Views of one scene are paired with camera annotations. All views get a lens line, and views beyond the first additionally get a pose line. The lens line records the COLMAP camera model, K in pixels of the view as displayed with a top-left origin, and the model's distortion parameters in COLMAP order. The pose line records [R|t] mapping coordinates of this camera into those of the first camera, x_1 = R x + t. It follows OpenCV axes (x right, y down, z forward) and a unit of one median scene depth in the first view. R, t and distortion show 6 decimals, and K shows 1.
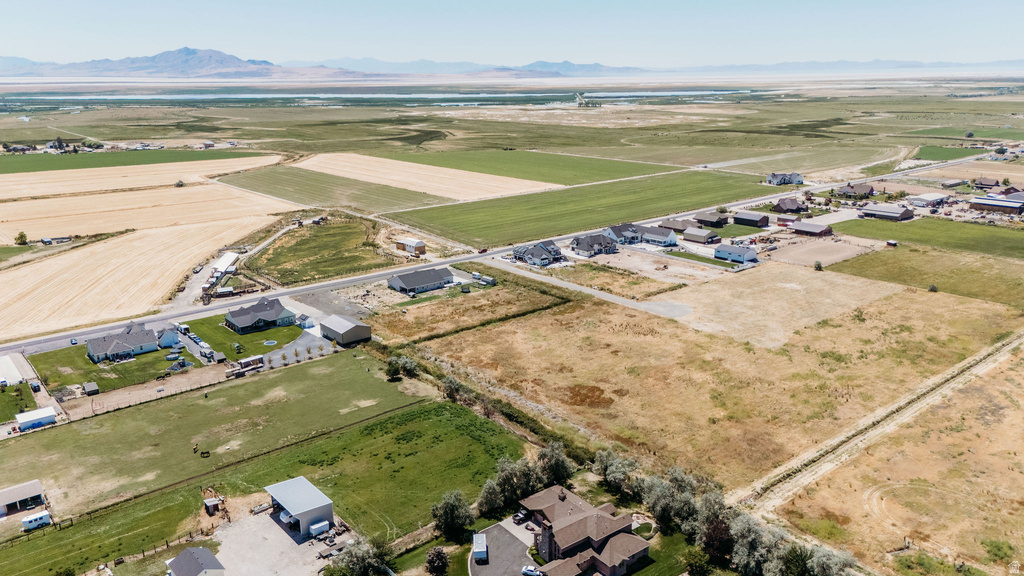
lens RADIAL K [[753.9, 0, 512.0], [0, 753.9, 288.0], [0, 0, 1]] dist [0.078166, -0.048145]
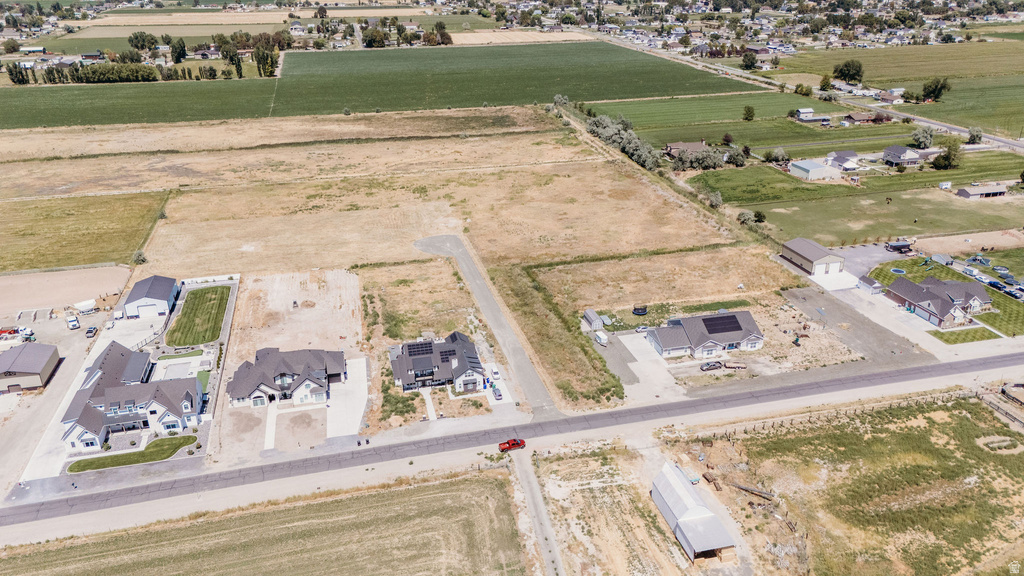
lens RADIAL K [[753.9, 0, 512.0], [0, 753.9, 288.0], [0, 0, 1]] dist [0.078166, -0.048145]
pose [[-0.897744, -0.160534, 0.410225, -0.236112], [0.138081, 0.781755, 0.608106, -0.443700], [-0.418317, 0.602568, -0.679649, 1.525893]]
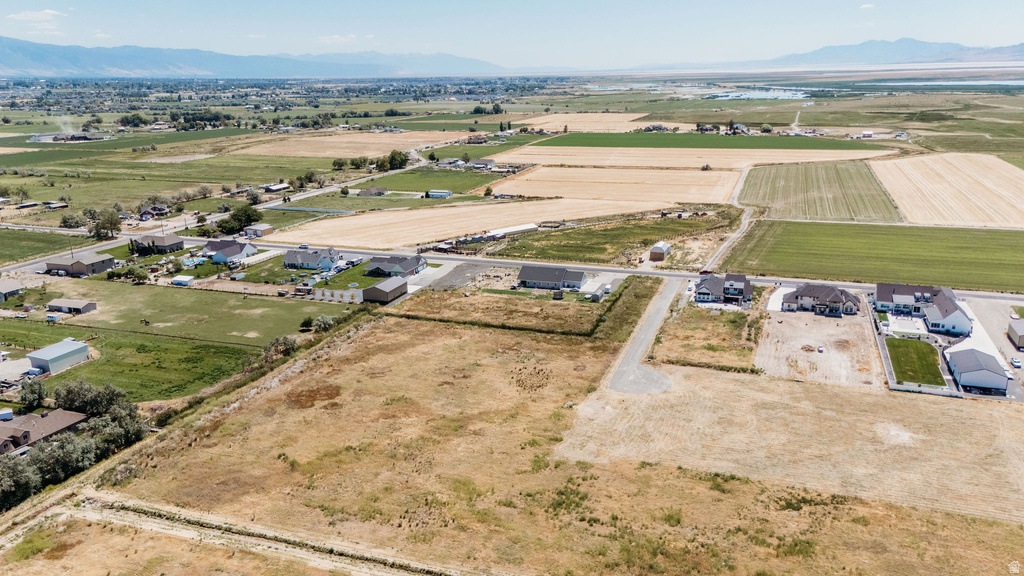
lens RADIAL K [[764.4, 0, 512.0], [0, 764.4, 288.0], [0, 0, 1]] dist [0.077240, -0.051253]
pose [[0.499690, 0.236948, -0.833166, 0.705296], [-0.225070, 0.964338, 0.139267, -0.128264], [0.836453, 0.117931, 0.535200, 0.462428]]
